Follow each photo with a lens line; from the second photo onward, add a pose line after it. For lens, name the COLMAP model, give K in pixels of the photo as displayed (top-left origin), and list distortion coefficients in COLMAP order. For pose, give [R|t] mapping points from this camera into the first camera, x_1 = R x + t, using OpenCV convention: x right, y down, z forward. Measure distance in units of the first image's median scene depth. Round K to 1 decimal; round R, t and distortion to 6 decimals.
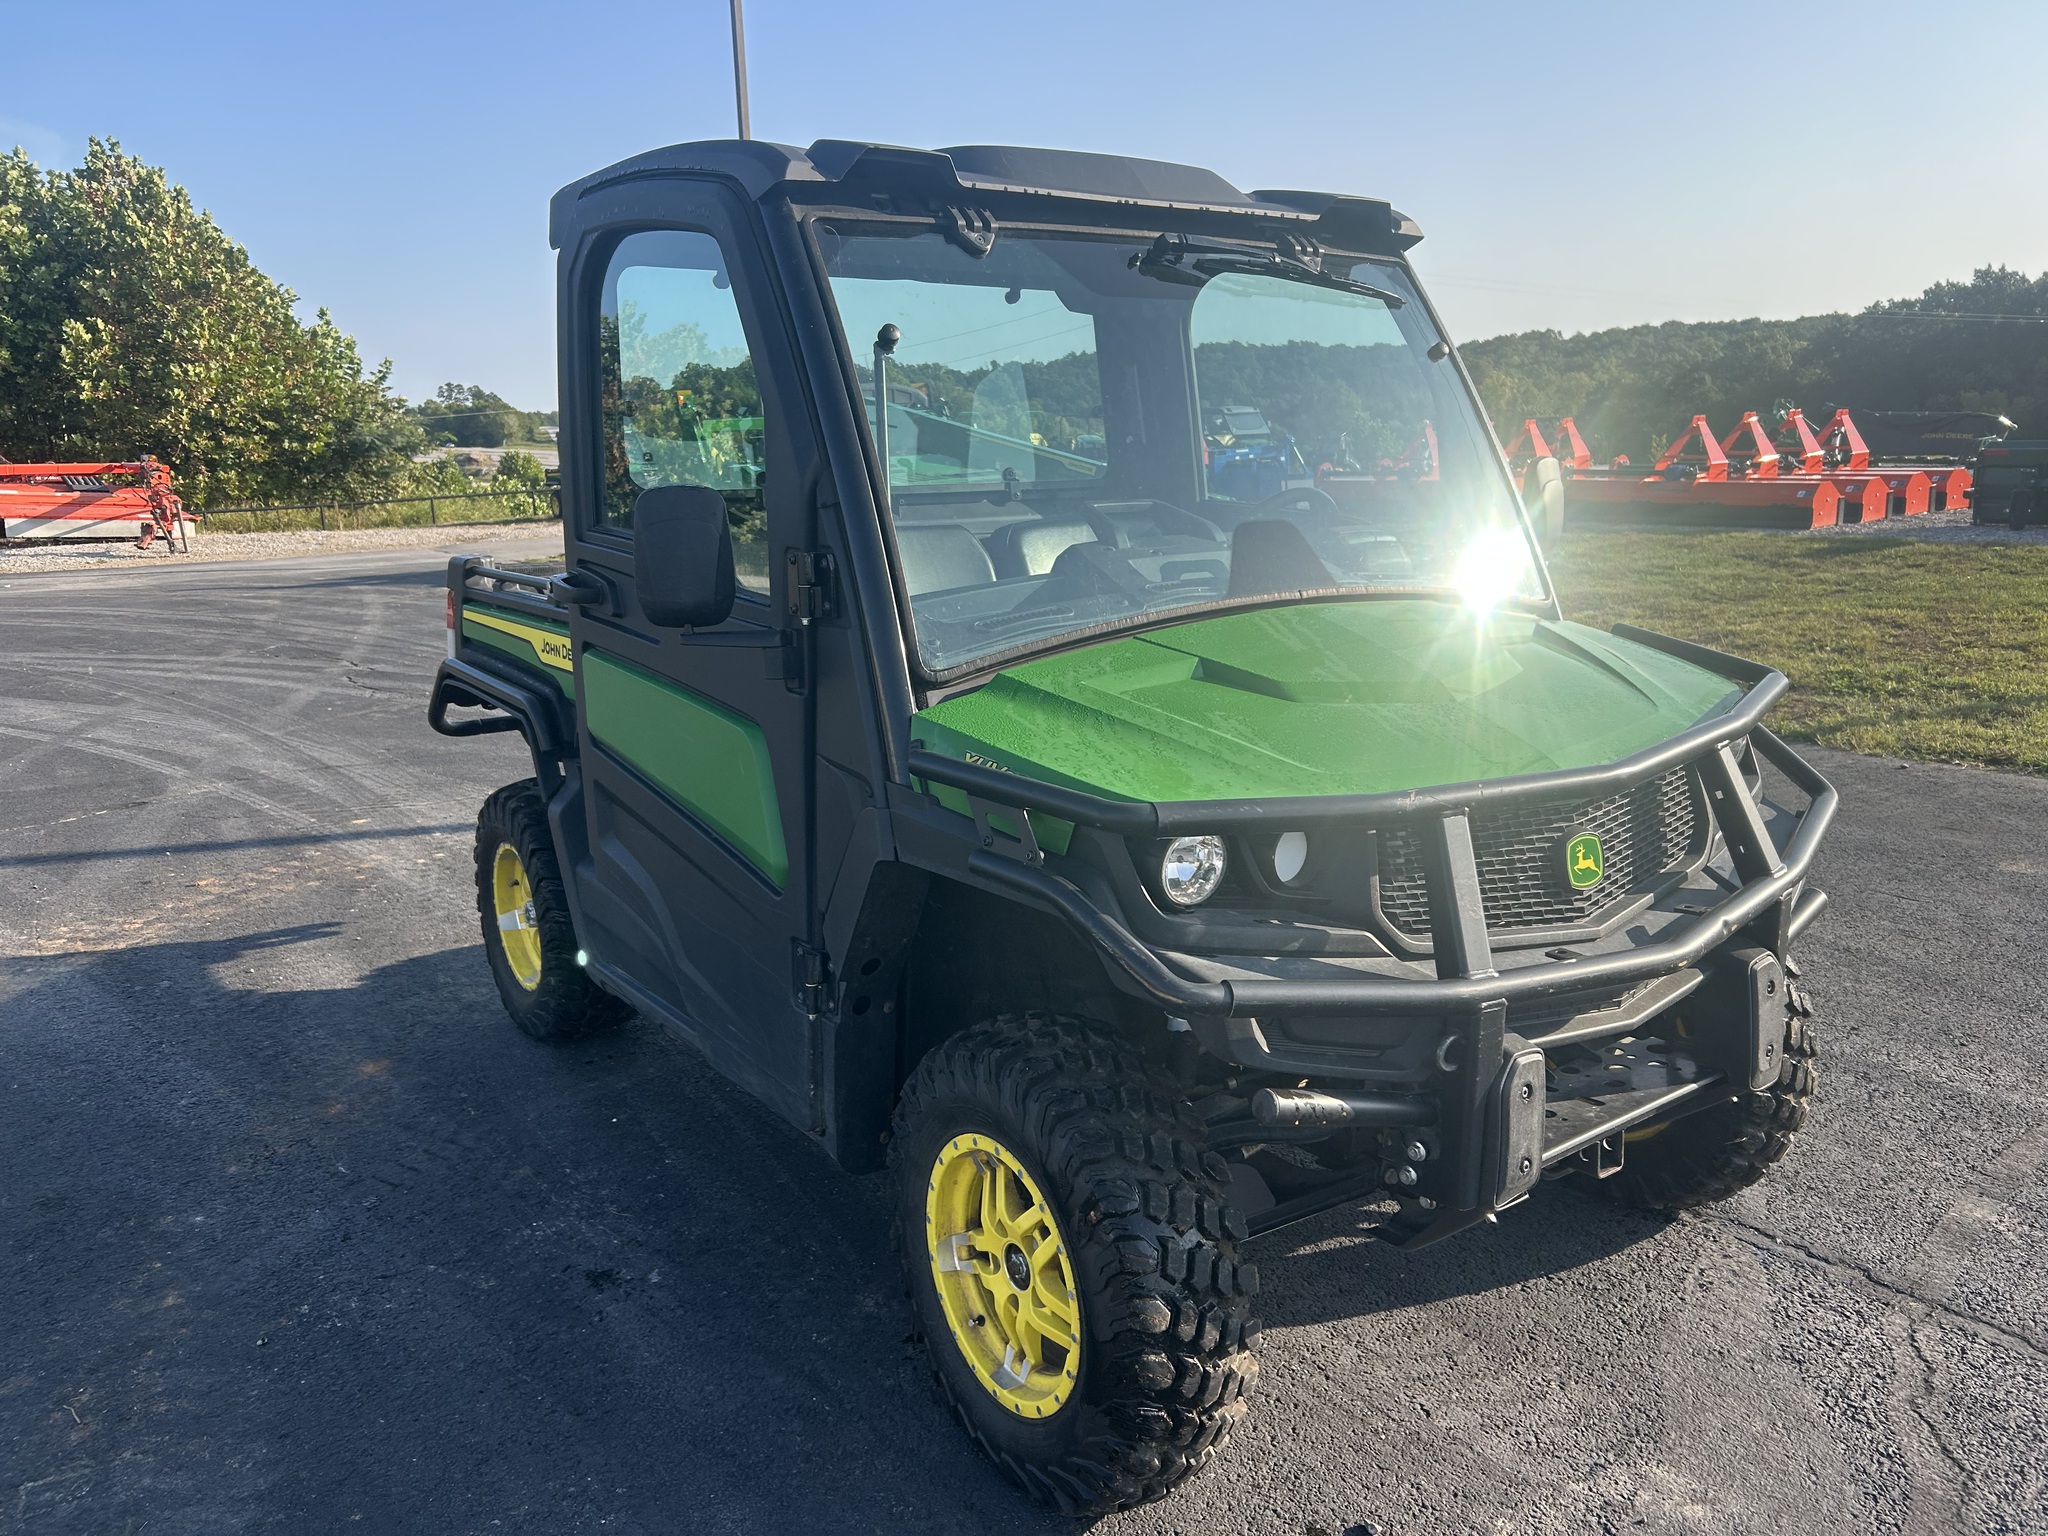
lens RADIAL K [[1544.5, 0, 1019.1], [0, 1544.5, 757.3], [0, 0, 1]] dist [0.045428, -0.045337]
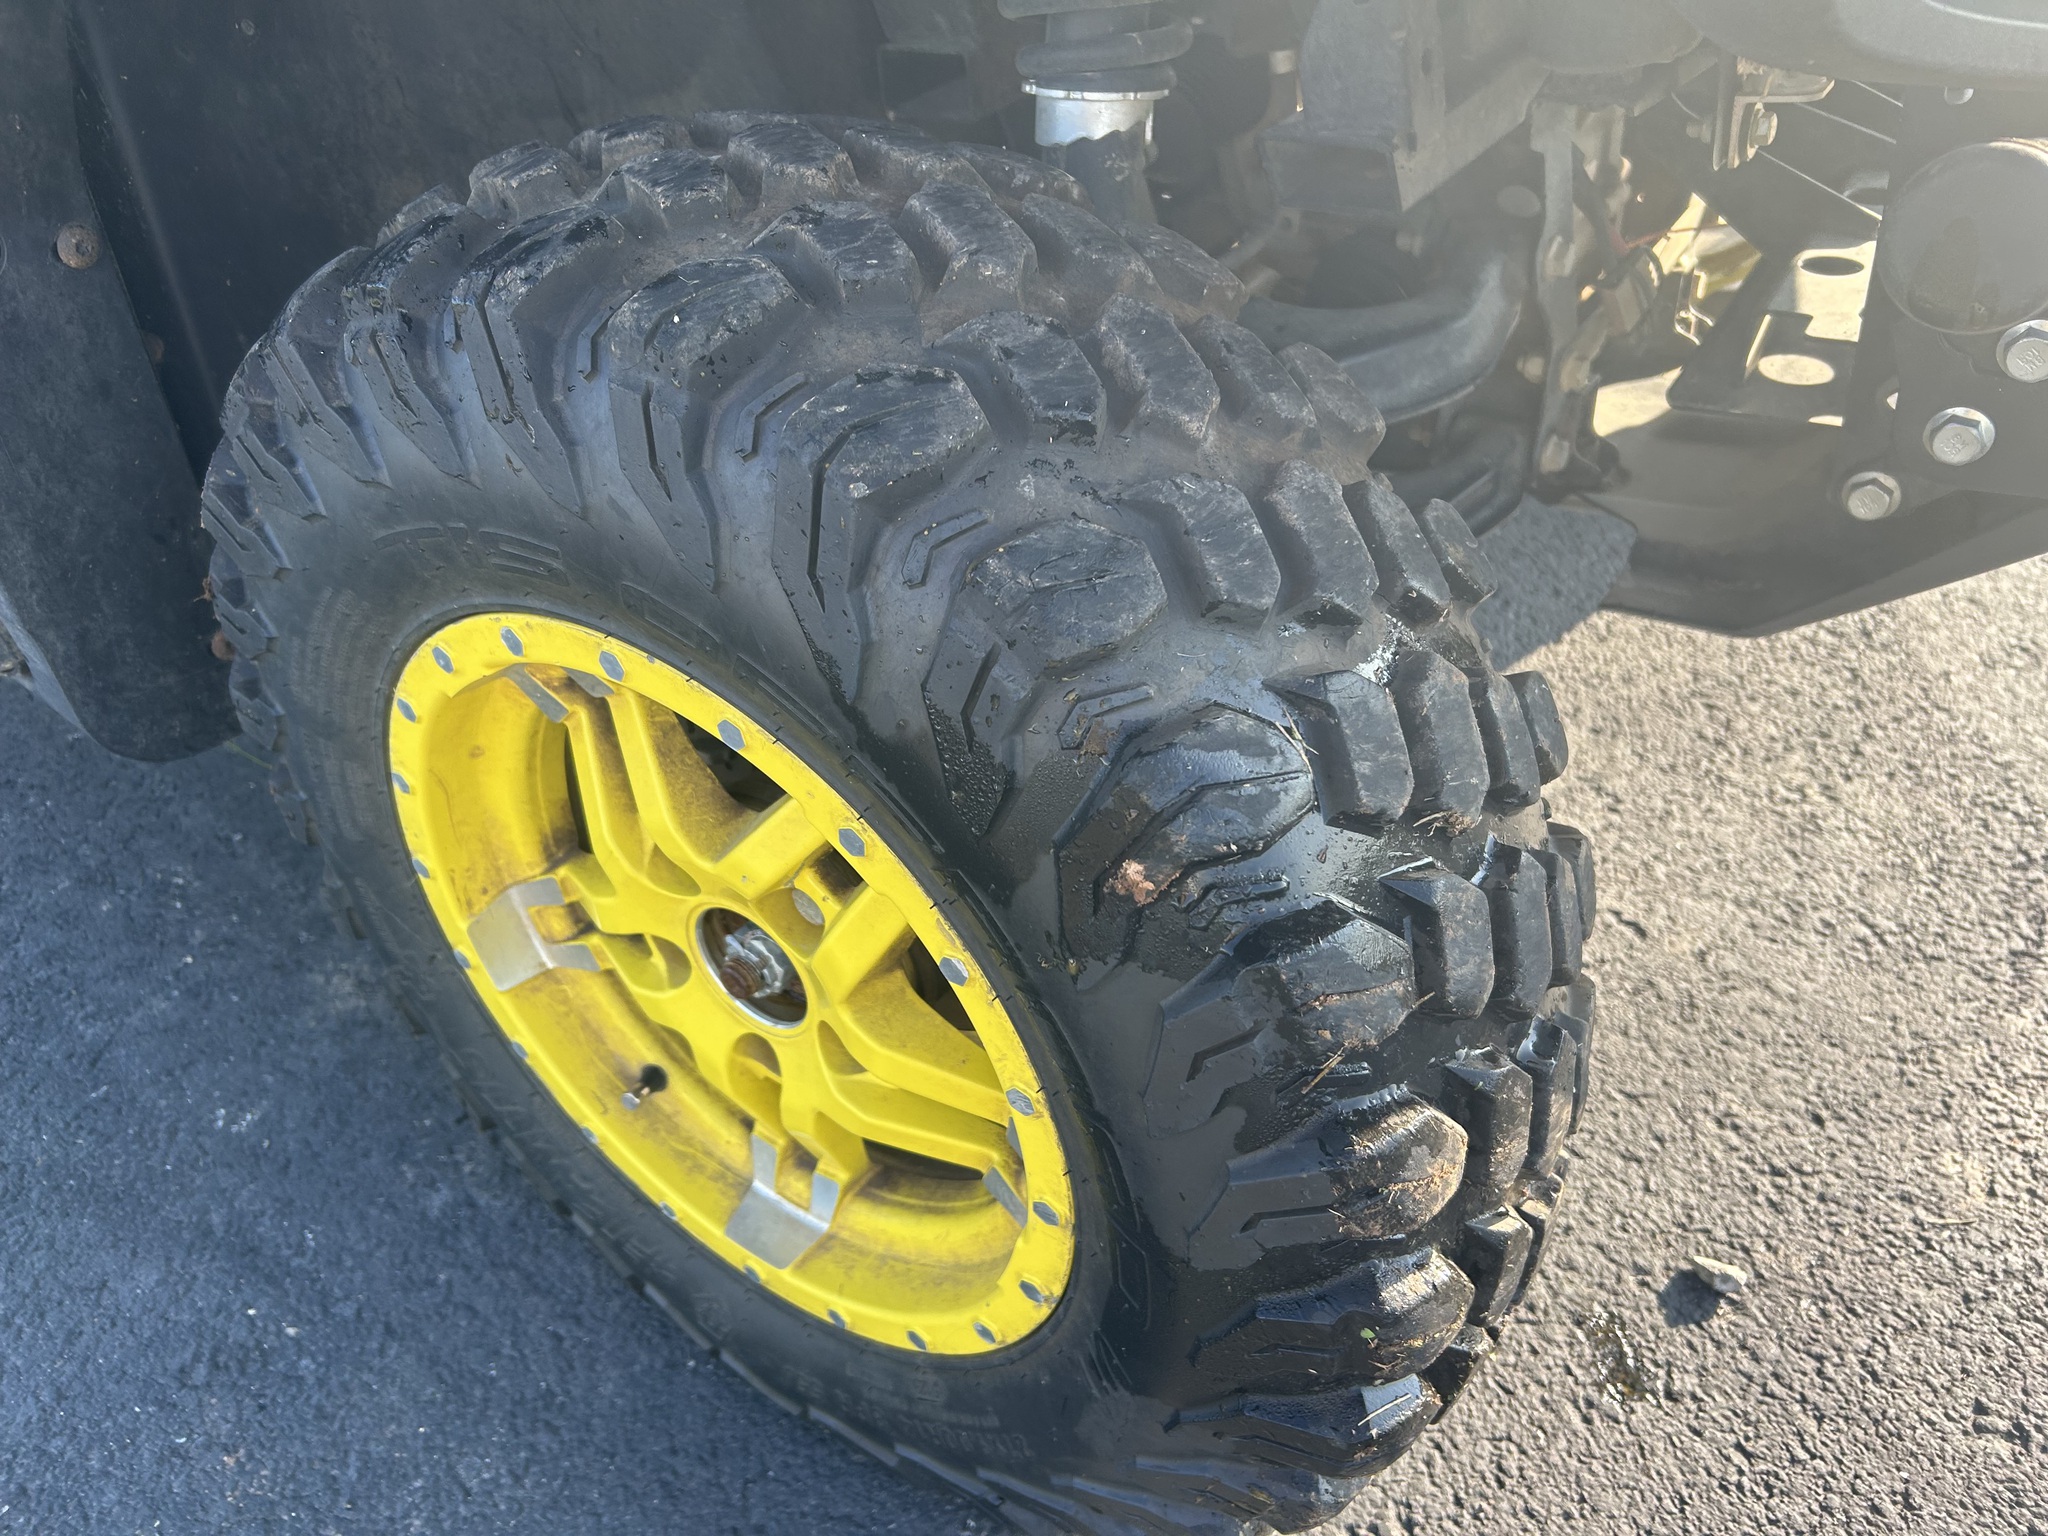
lens RADIAL K [[1544.5, 0, 1019.1], [0, 1544.5, 757.3], [0, 0, 1]] dist [0.045428, -0.045337]
pose [[0.930894, -0.254122, 0.262409, -0.022277], [0.118889, 0.890018, 0.440152, 0.154735], [-0.345401, -0.378537, 0.858724, 0.719975]]
